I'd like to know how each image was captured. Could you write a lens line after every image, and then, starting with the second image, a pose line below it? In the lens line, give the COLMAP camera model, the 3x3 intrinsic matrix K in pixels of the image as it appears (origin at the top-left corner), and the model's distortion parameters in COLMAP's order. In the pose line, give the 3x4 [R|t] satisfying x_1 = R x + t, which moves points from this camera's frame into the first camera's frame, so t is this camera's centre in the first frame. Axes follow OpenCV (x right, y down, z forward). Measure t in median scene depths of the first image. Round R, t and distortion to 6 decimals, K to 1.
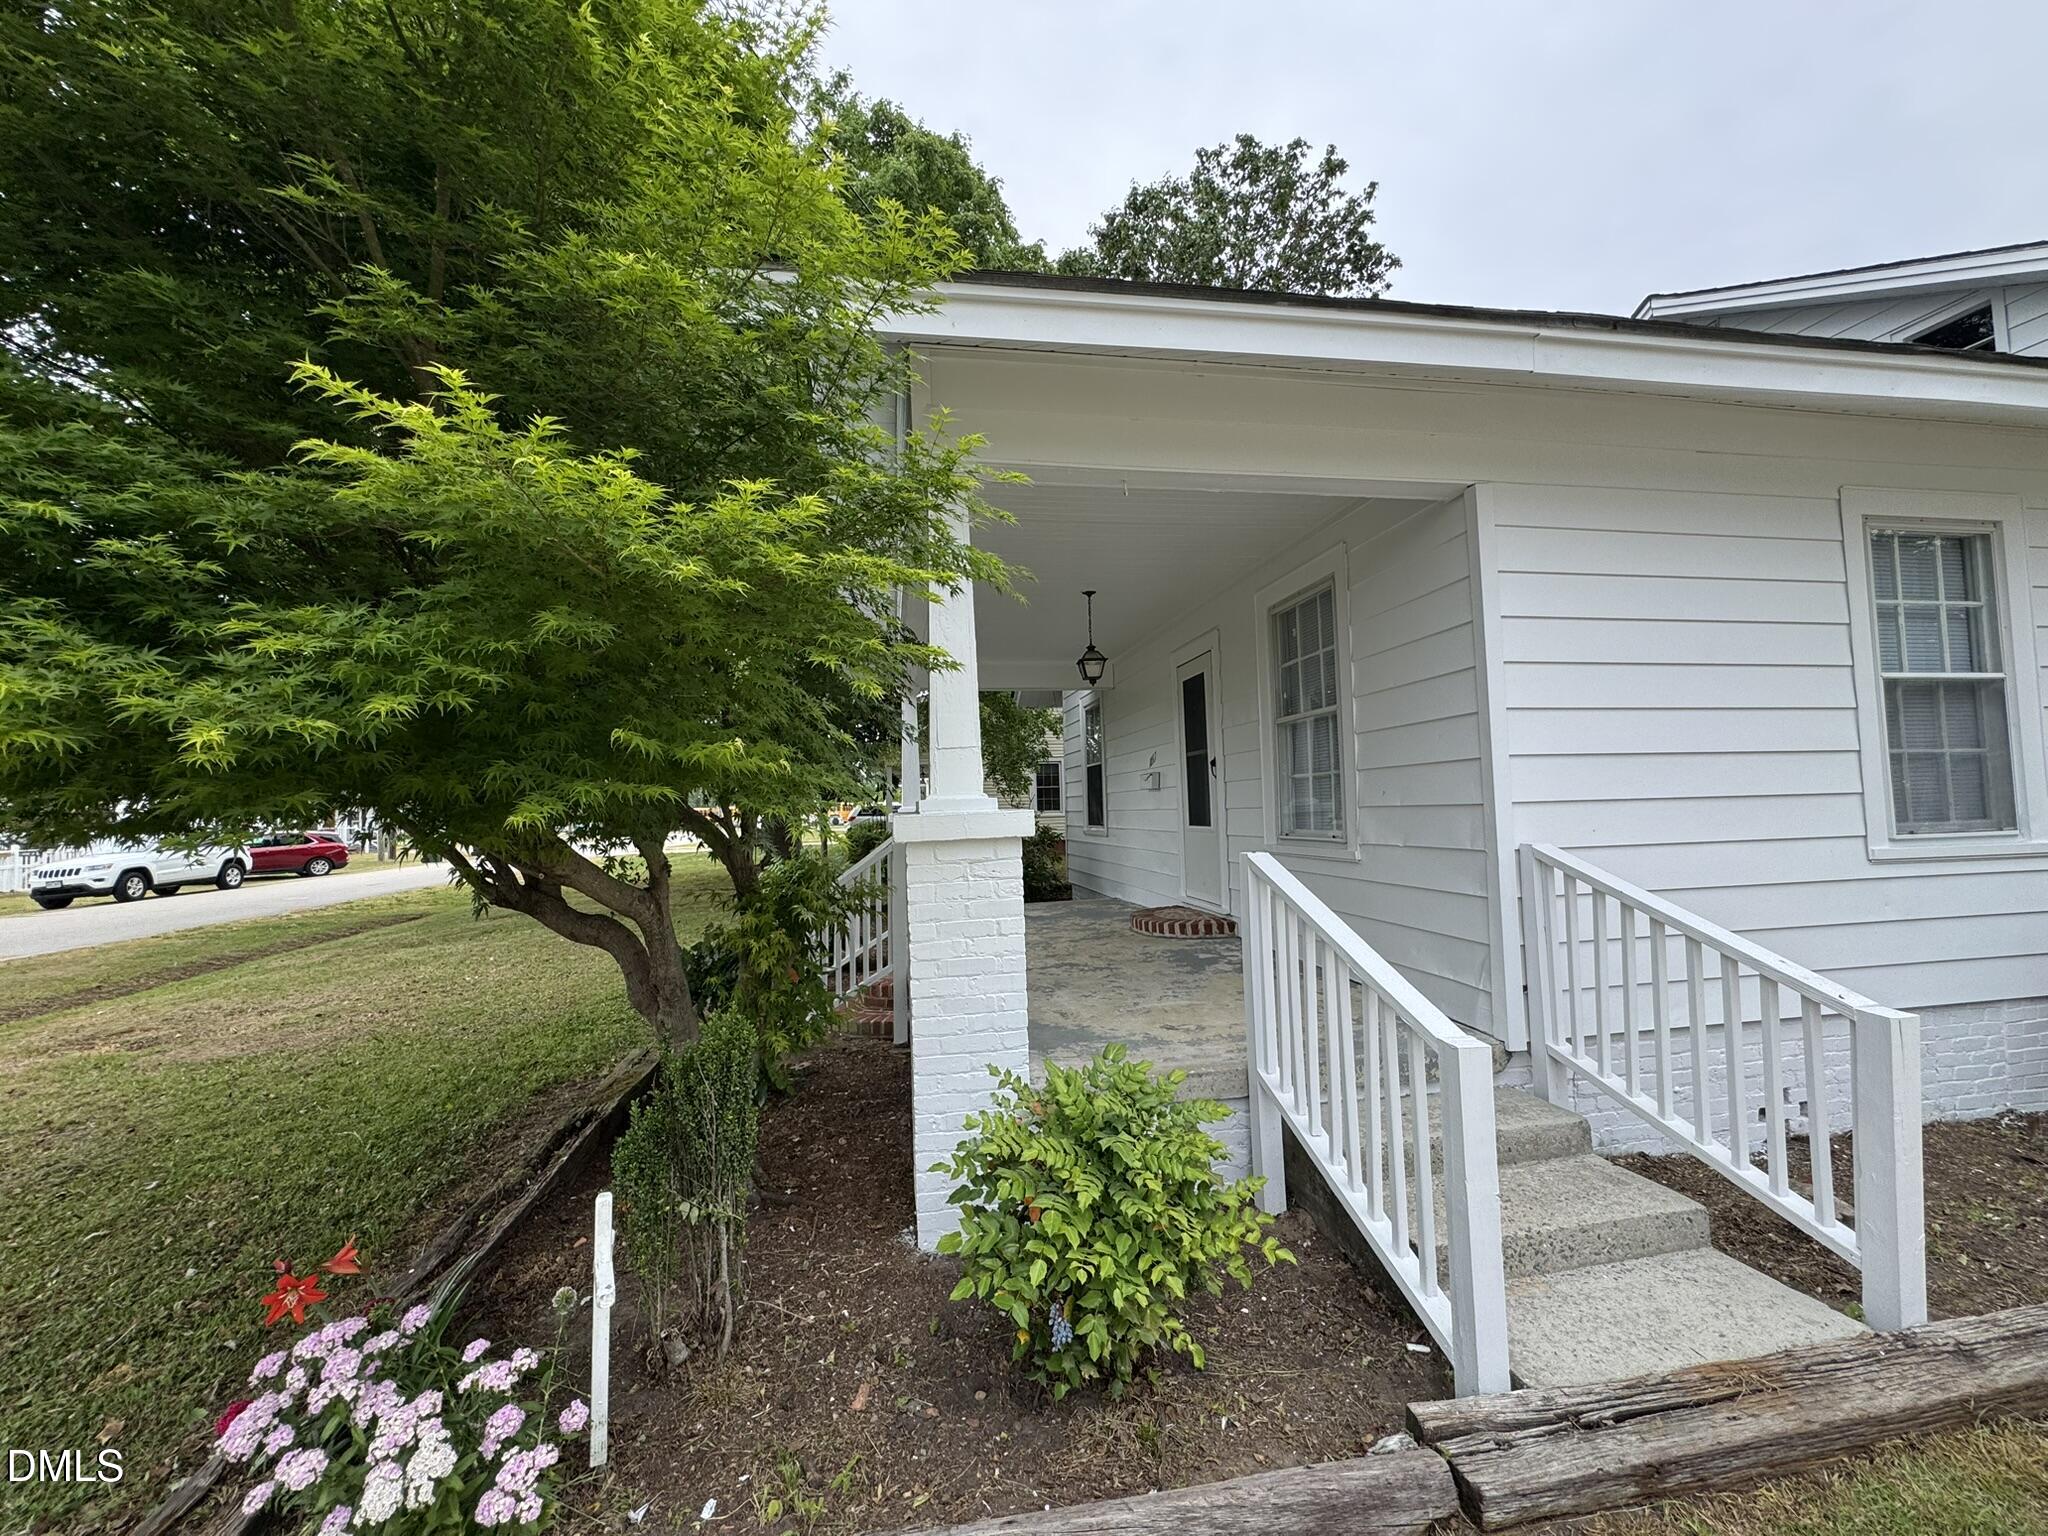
lens RADIAL K [[822.6, 0, 1026.2], [0, 822.6, 781.6], [0, 0, 1]] dist [-0.003176, -0.000037]
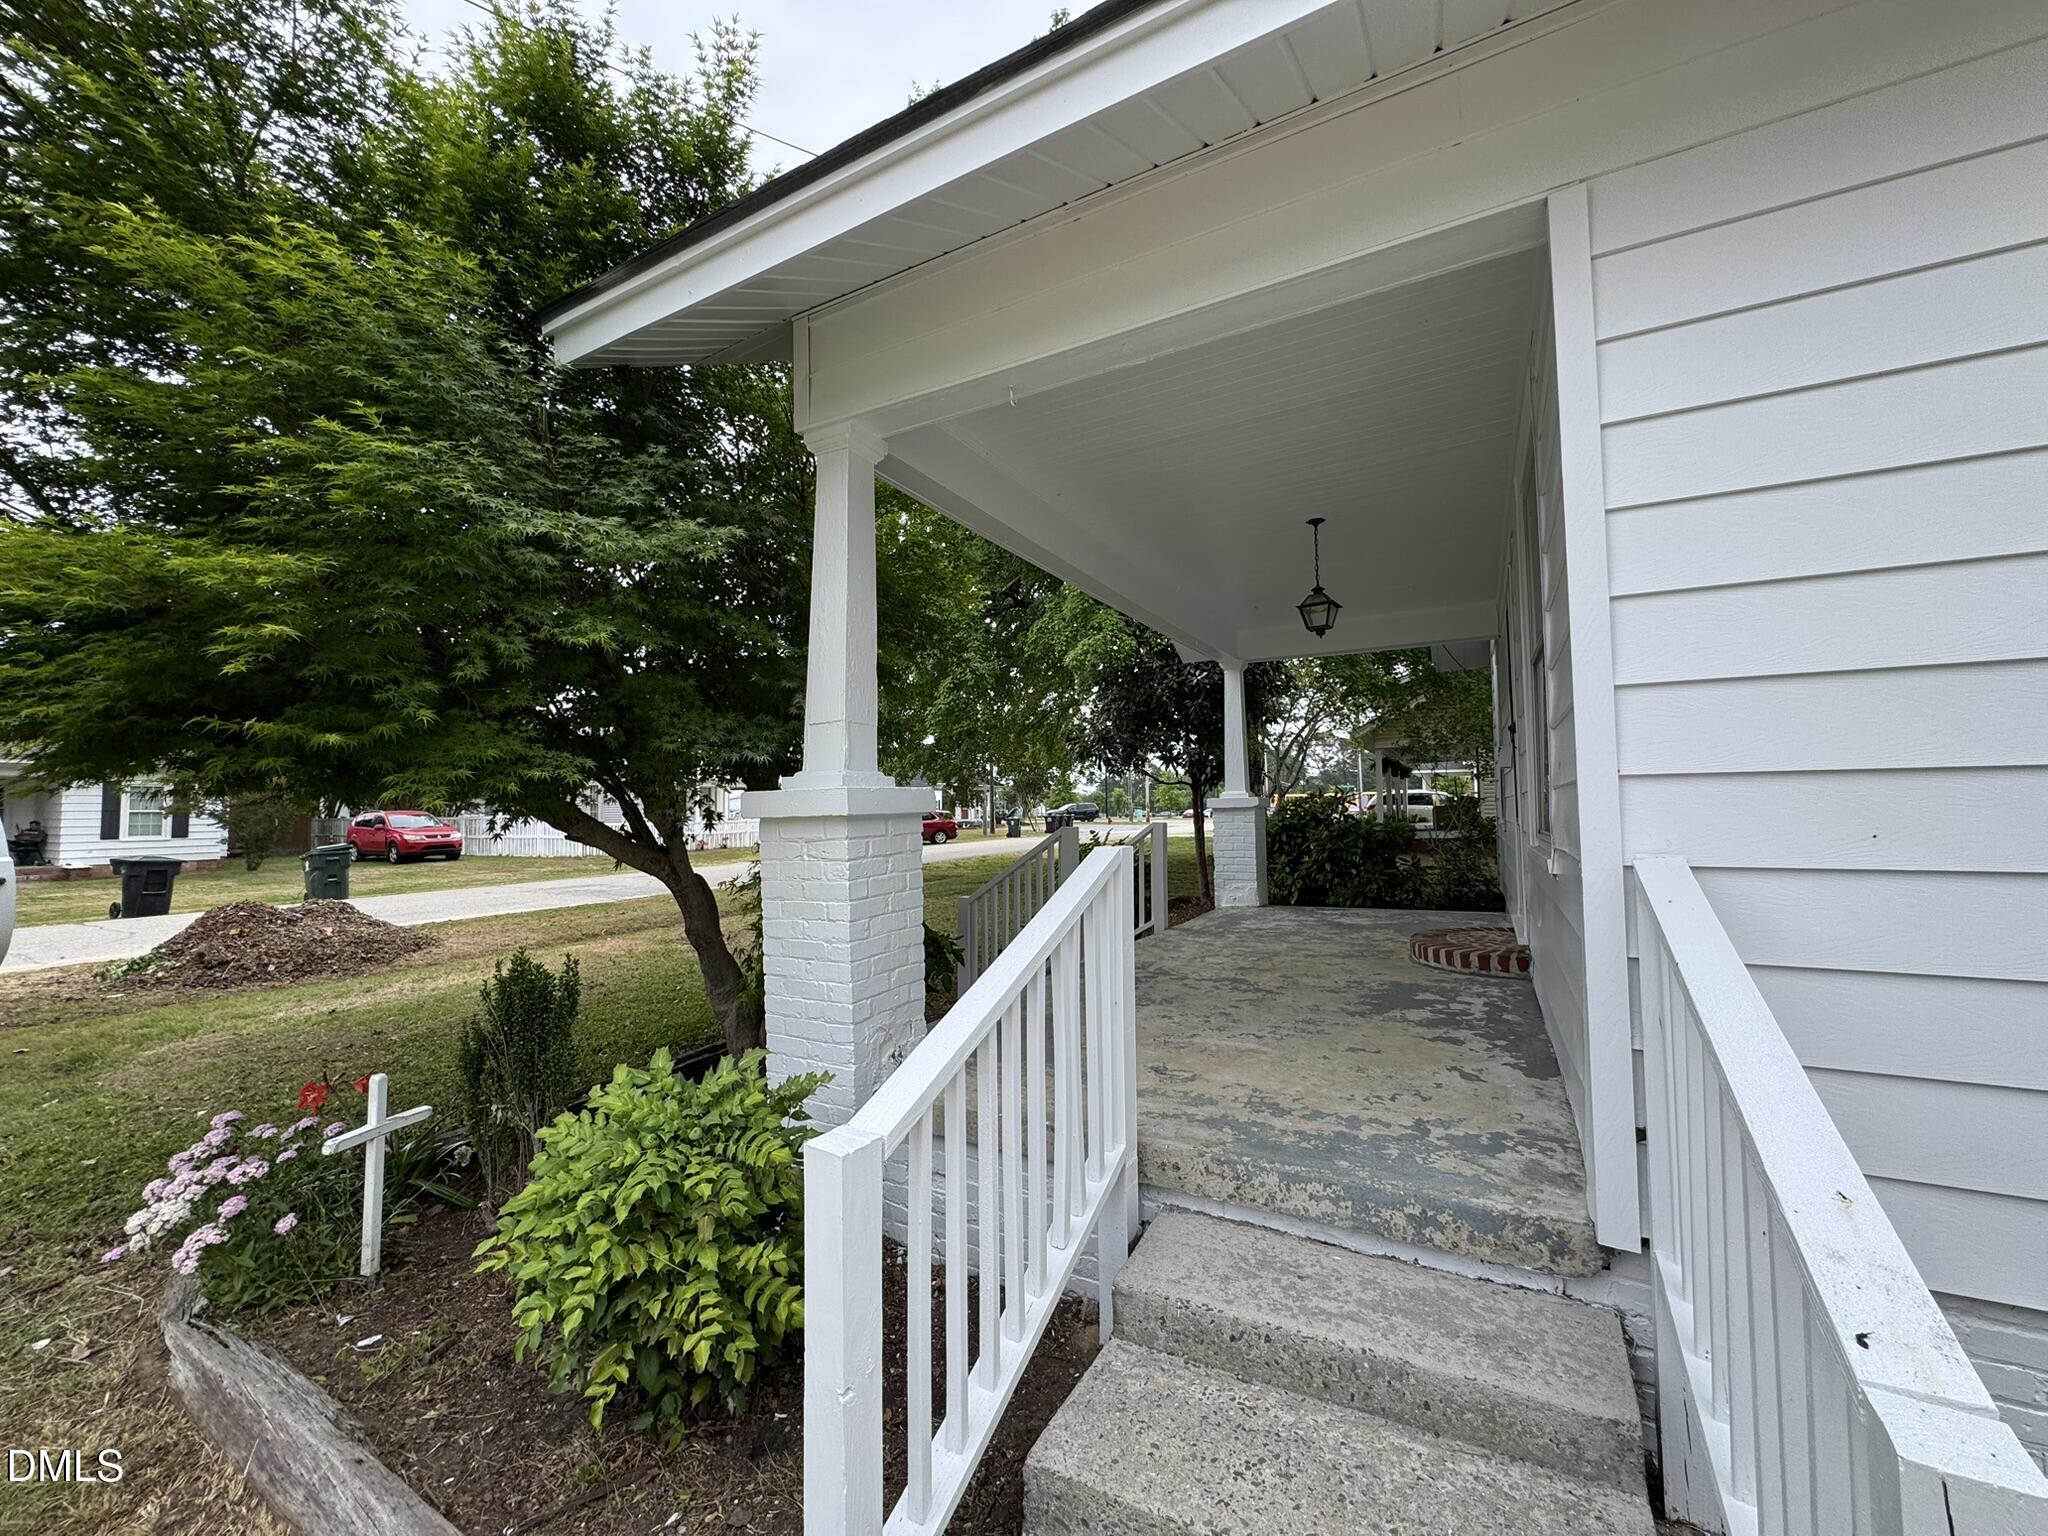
lens RADIAL K [[817.8, 0, 1024.0], [0, 817.8, 768.0], [0, 0, 1]] dist [0.000063, -0.000041]
pose [[0.772133, -0.015160, -0.635280, 0.362831], [0.013443, 0.999881, -0.007521, 0.012198], [0.635319, -0.002733, 0.772245, 0.206965]]
